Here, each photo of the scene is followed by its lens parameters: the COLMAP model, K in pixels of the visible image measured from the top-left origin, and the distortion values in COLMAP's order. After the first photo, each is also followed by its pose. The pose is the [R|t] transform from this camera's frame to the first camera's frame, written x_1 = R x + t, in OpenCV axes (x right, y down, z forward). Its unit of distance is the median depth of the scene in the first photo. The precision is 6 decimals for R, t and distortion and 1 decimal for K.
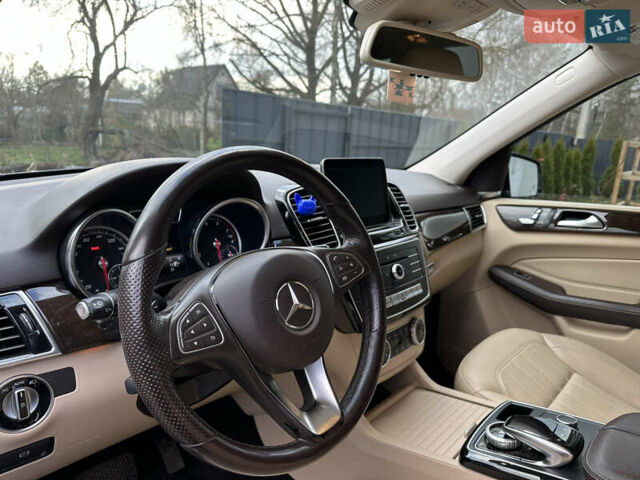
lens RADIAL K [[456.9, 0, 320.0], [0, 456.9, 240.0], [0, 0, 1]] dist [0.064416, -0.082146]
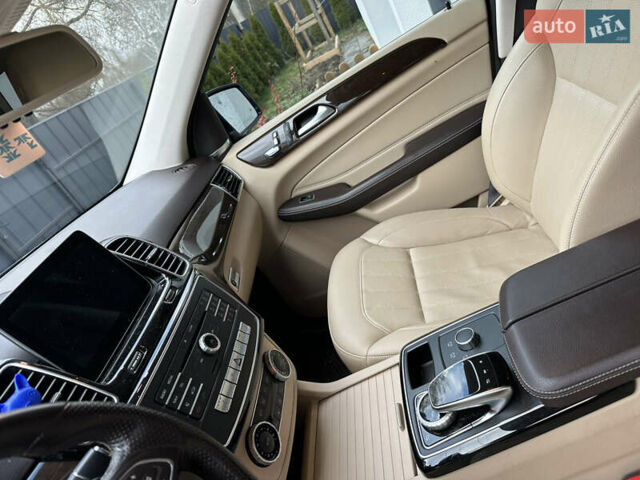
lens RADIAL K [[456.9, 0, 320.0], [0, 456.9, 240.0], [0, 0, 1]] dist [0.064416, -0.082146]
pose [[0.660288, -0.674079, 0.331114, 0.096306], [0.627803, 0.737389, 0.249241, -0.076842], [-0.412168, 0.043303, 0.910078, 0.158058]]
